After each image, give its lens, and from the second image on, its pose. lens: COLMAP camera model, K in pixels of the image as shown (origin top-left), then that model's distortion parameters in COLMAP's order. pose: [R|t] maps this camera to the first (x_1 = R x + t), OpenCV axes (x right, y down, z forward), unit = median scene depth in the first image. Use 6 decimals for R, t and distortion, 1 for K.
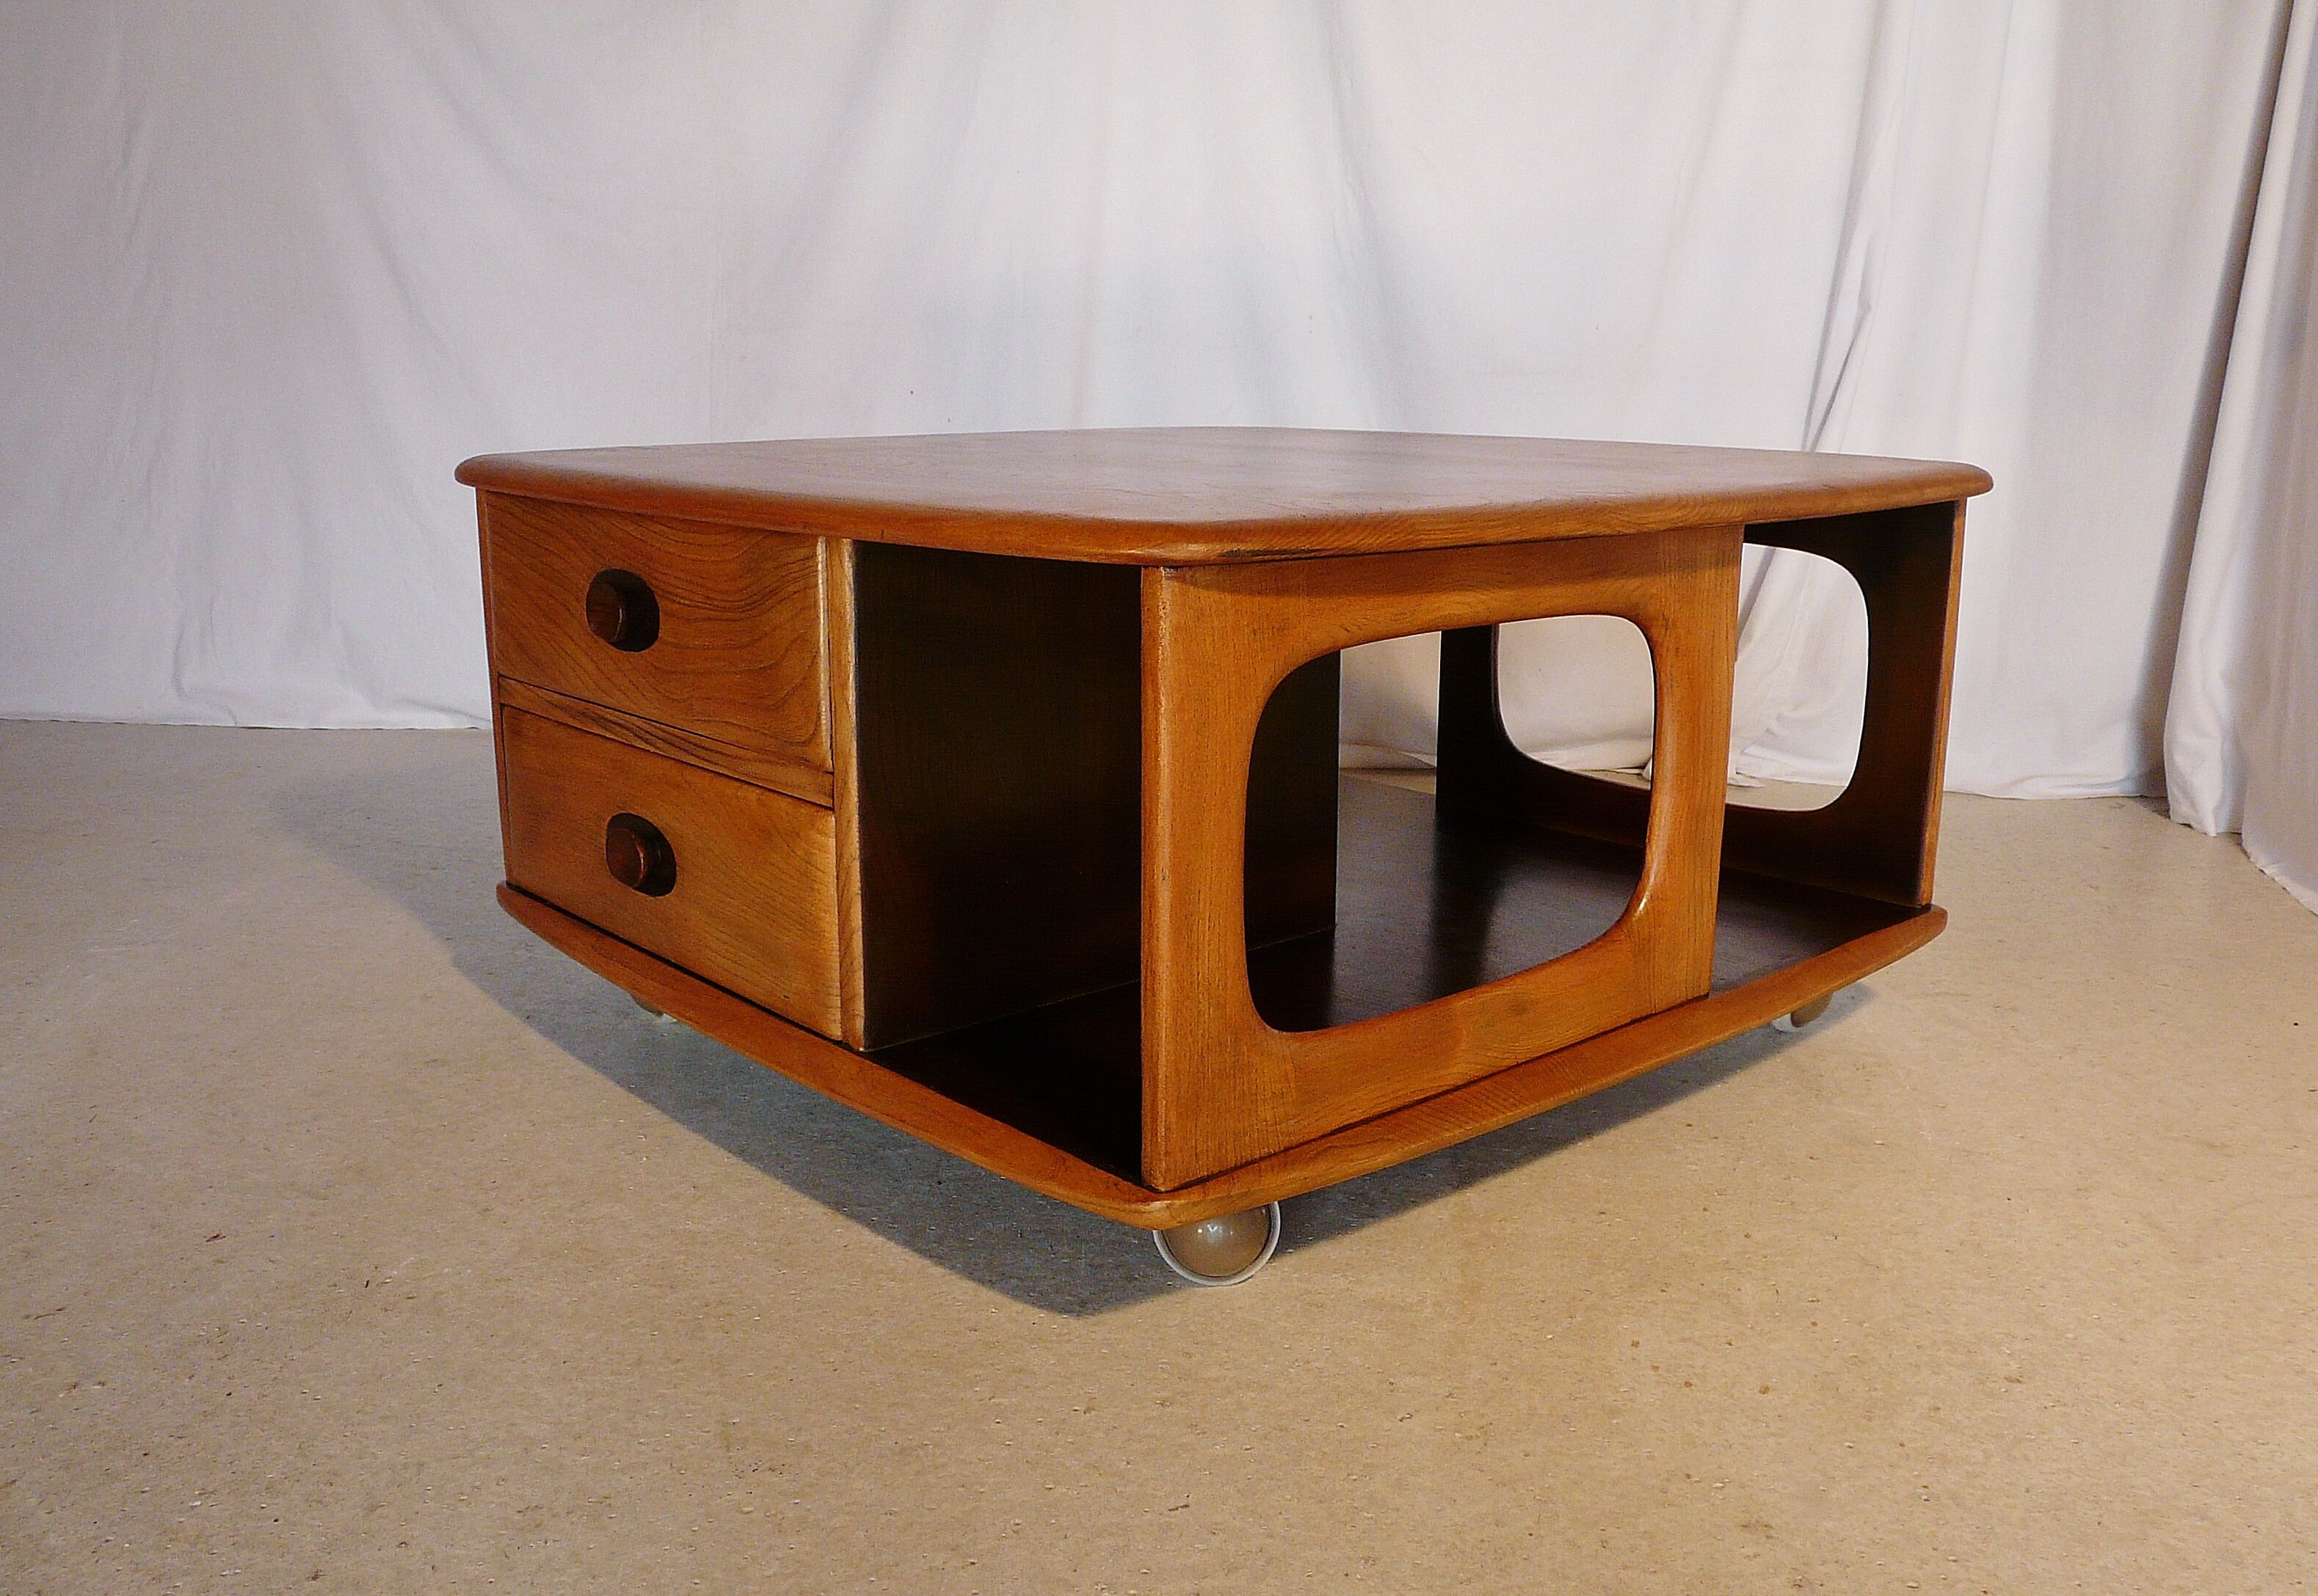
lens RADIAL K [[2006.2, 0, 1162.7], [0, 2006.2, 826.7], [0, 0, 1]] dist [-0.085674, 0.115844]
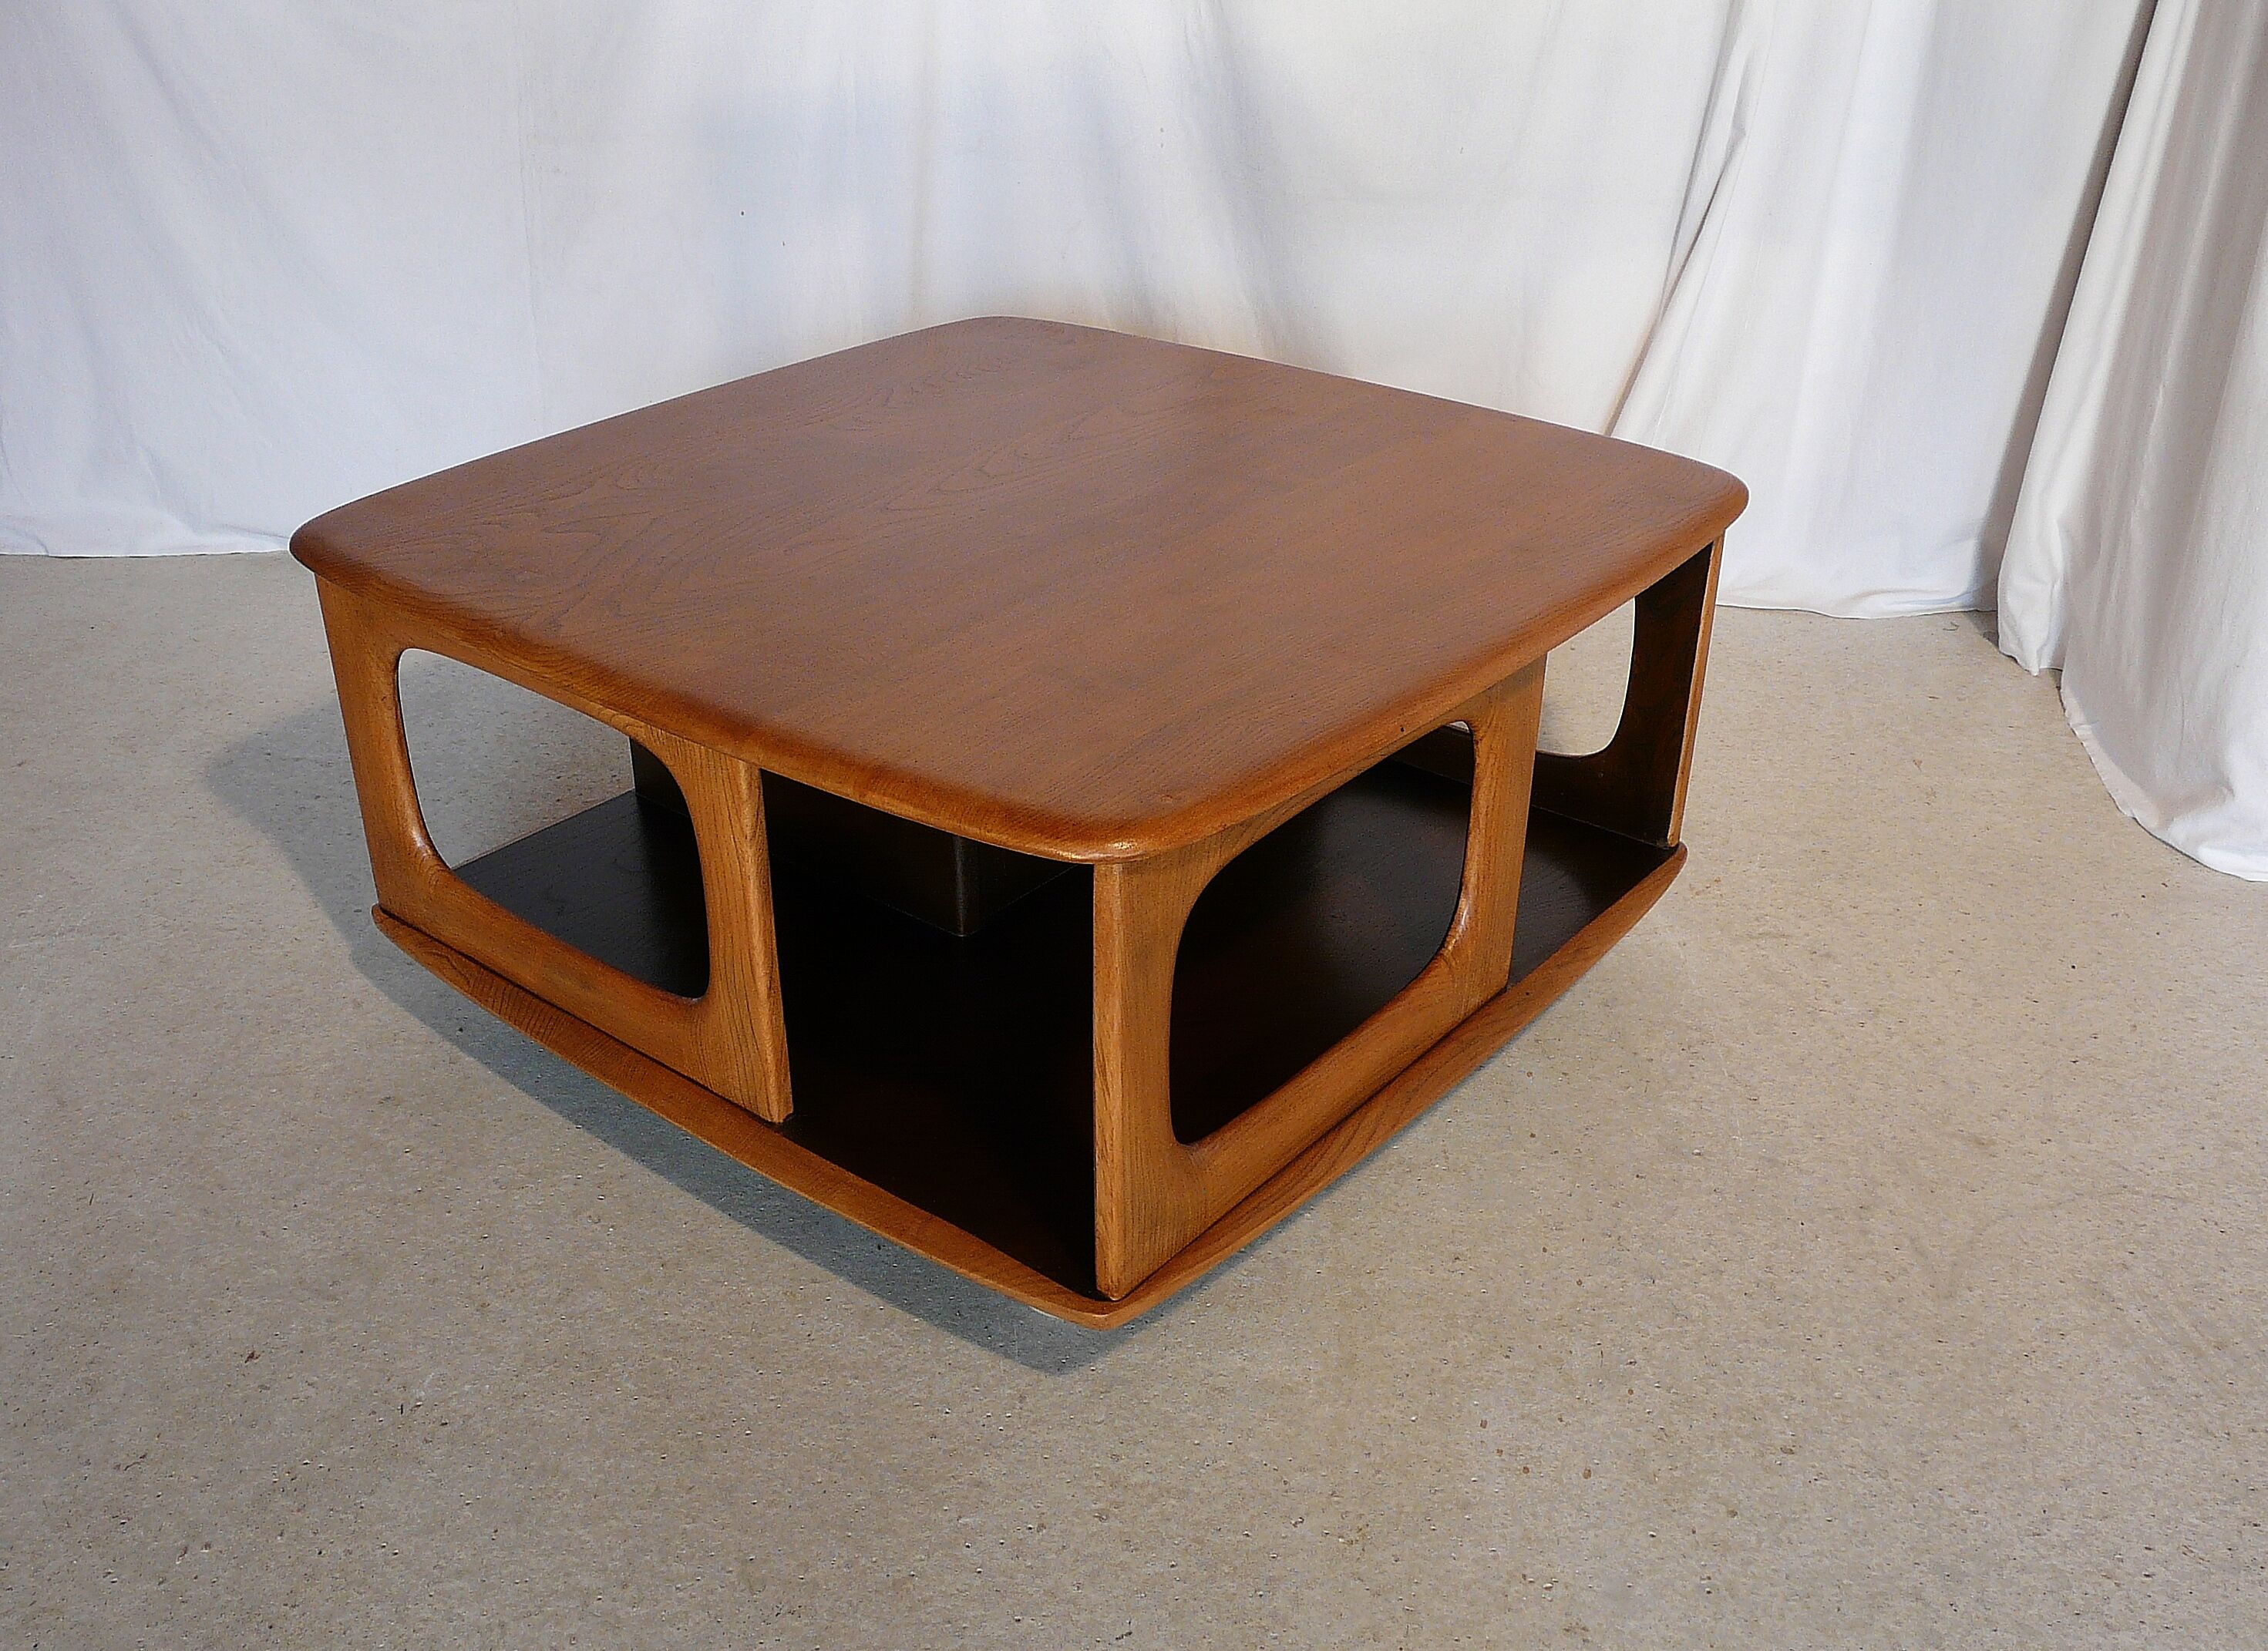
lens RADIAL K [[2109.4, 0, 1103.1], [0, 2109.4, 919.3], [0, 0, 1]] dist [-0.083861, 0.113543]
pose [[0.997707, -0.040983, 0.053865, -0.050266], [0.023772, 0.957319, 0.288055, -0.412888], [-0.063371, -0.286114, 0.956098, -0.117992]]
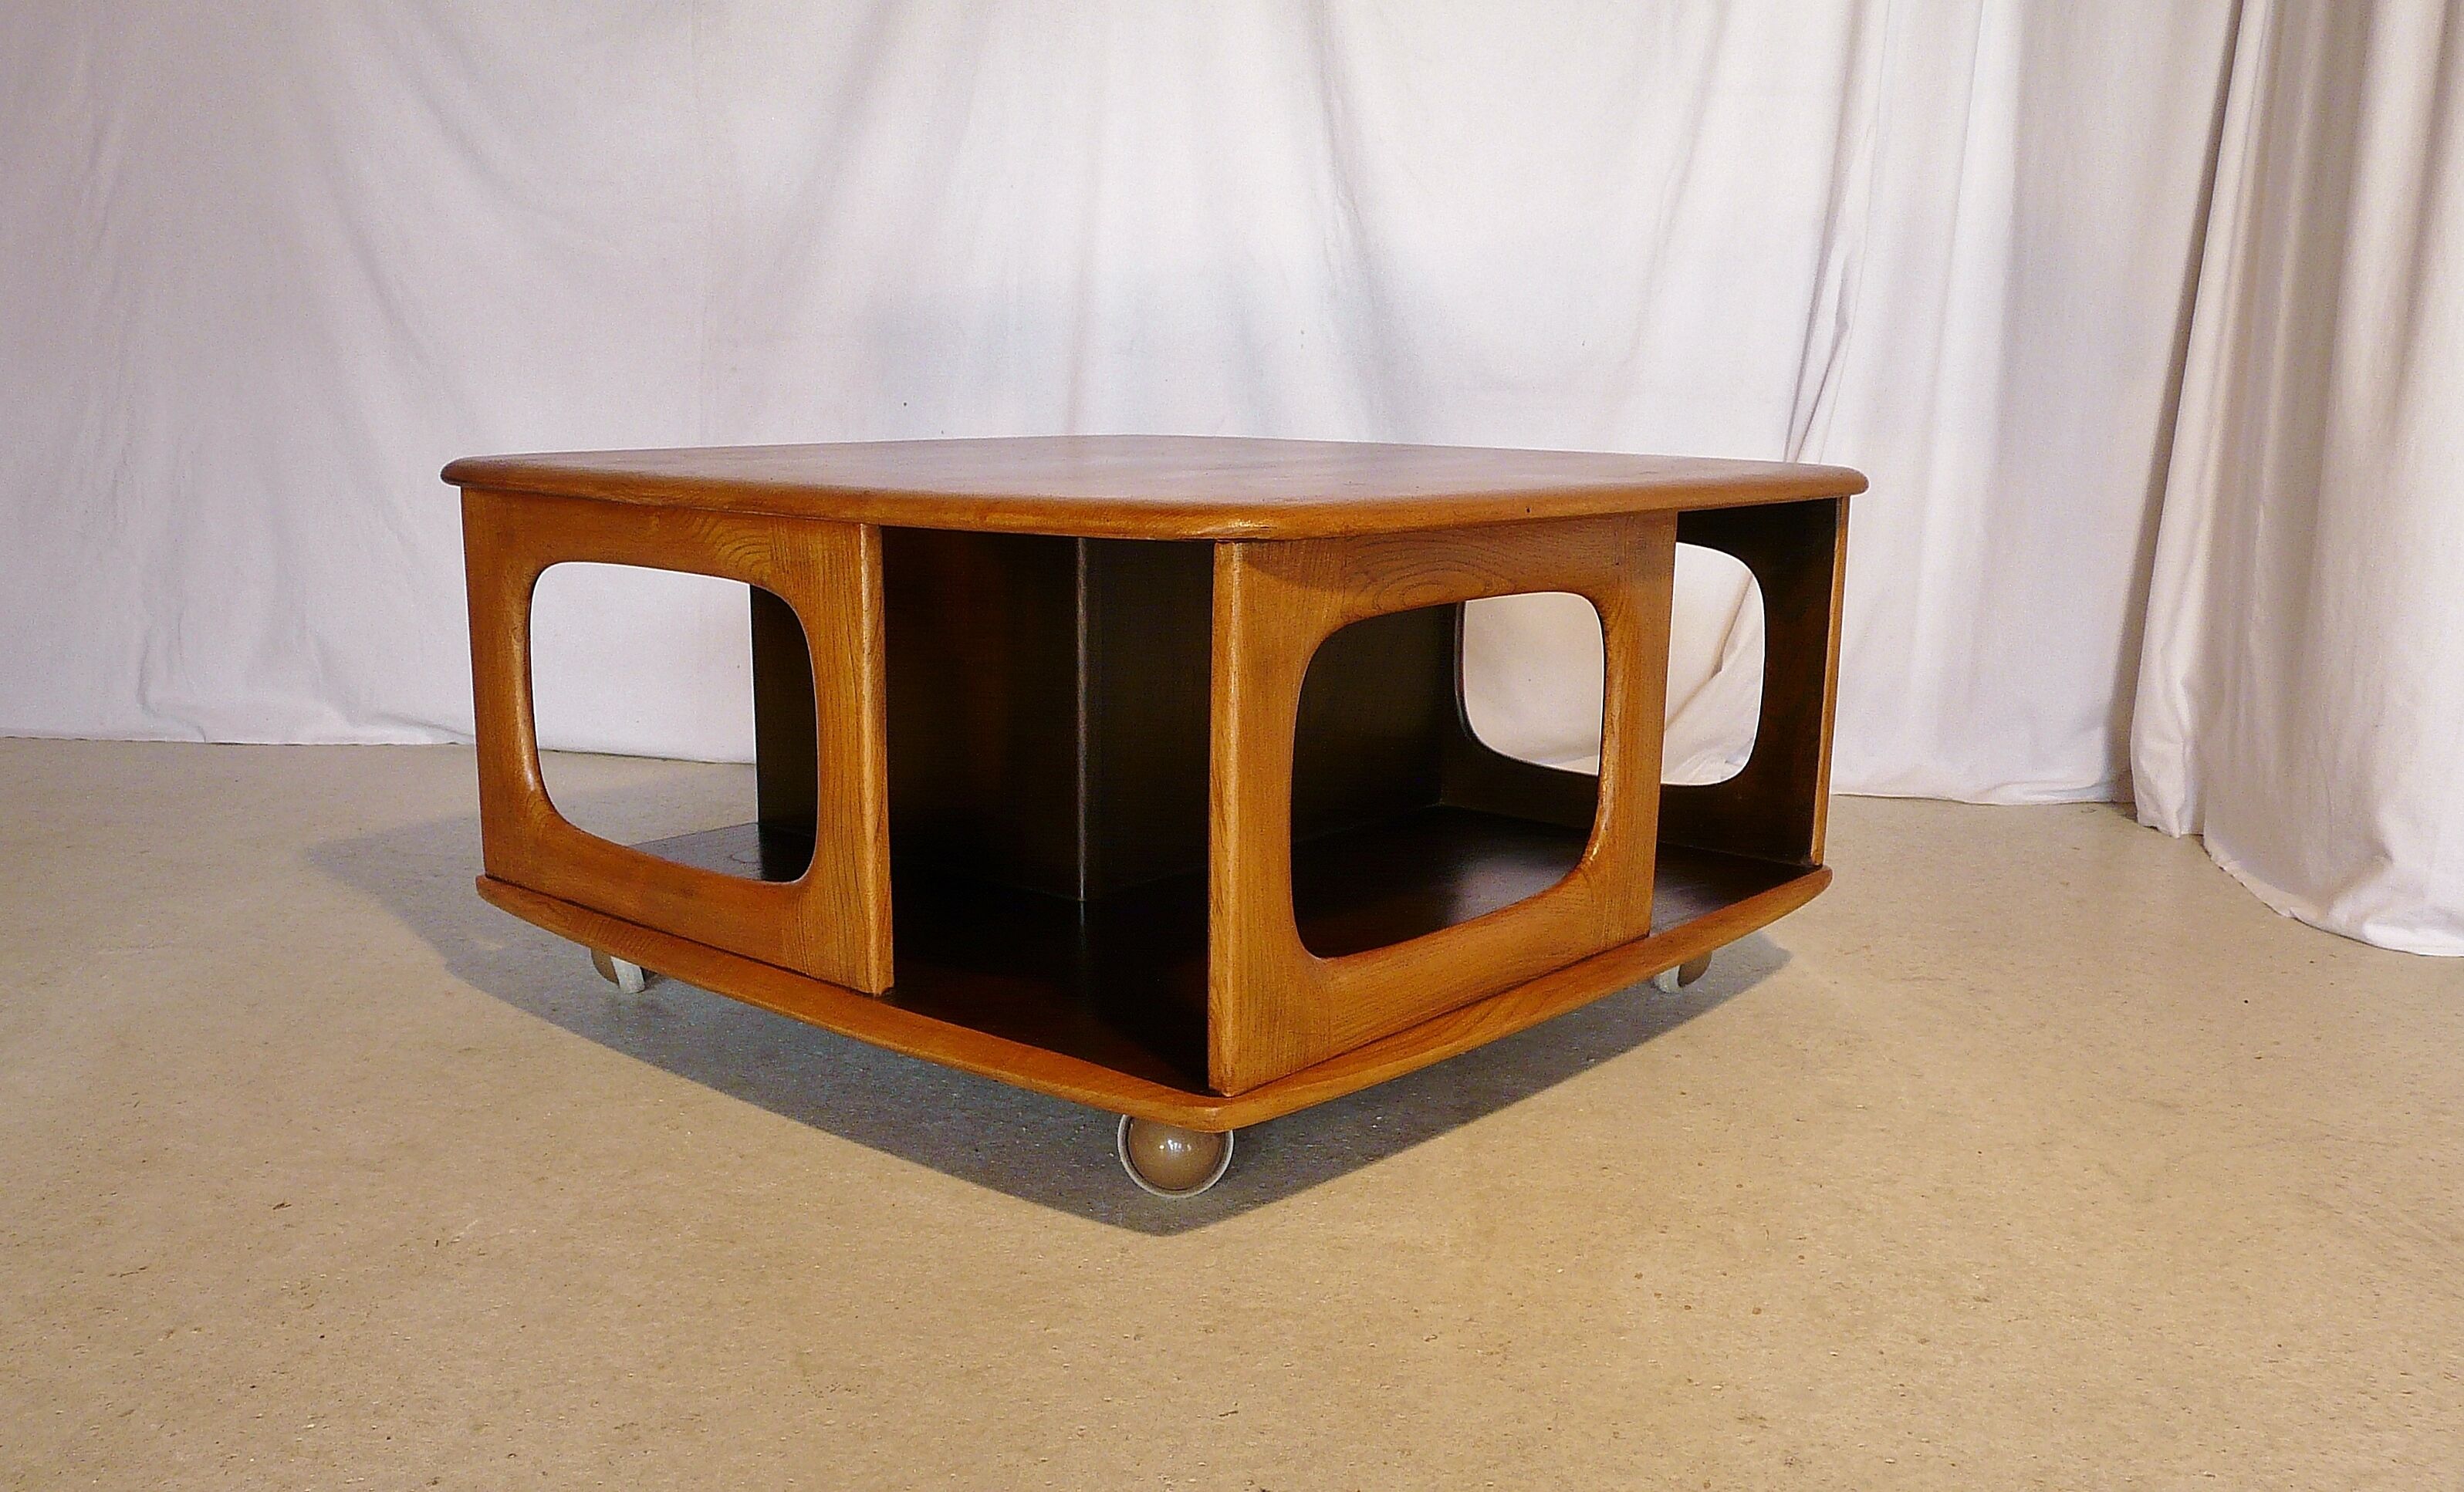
lens RADIAL K [[2114.0, 0, 1229.9], [0, 2114.0, 836.0], [0, 0, 1]] dist [-0.087343, 0.120092]
pose [[0.998643, -0.004668, 0.051874, -0.043135], [0.005517, 0.999853, -0.016235, 0.039000], [-0.051790, 0.016499, 0.998522, -0.135271]]
